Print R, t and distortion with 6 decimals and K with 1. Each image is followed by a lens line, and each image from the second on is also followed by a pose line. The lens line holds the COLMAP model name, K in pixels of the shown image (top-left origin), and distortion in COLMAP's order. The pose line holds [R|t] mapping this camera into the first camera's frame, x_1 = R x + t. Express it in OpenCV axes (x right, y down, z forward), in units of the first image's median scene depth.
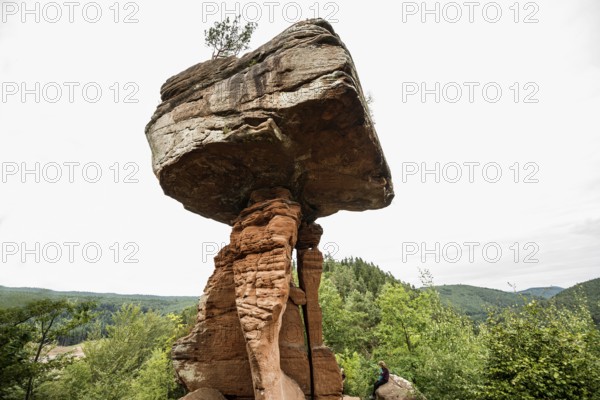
lens RADIAL K [[274.8, 0, 300.0], [0, 274.8, 200.0], [0, 0, 1]] dist [-0.012922, -0.000294]
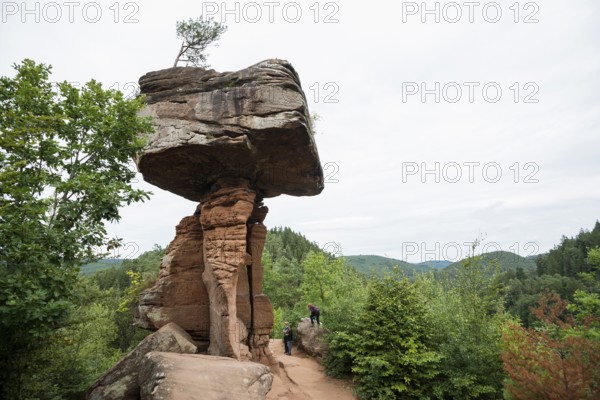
lens RADIAL K [[274.8, 0, 300.0], [0, 274.8, 200.0], [0, 0, 1]] dist [-0.012922, -0.000294]
pose [[0.967013, 0.075839, 0.243174, -0.127783], [-0.103011, 0.989536, 0.101026, -0.114238], [-0.232968, -0.122743, 0.964707, -0.386957]]
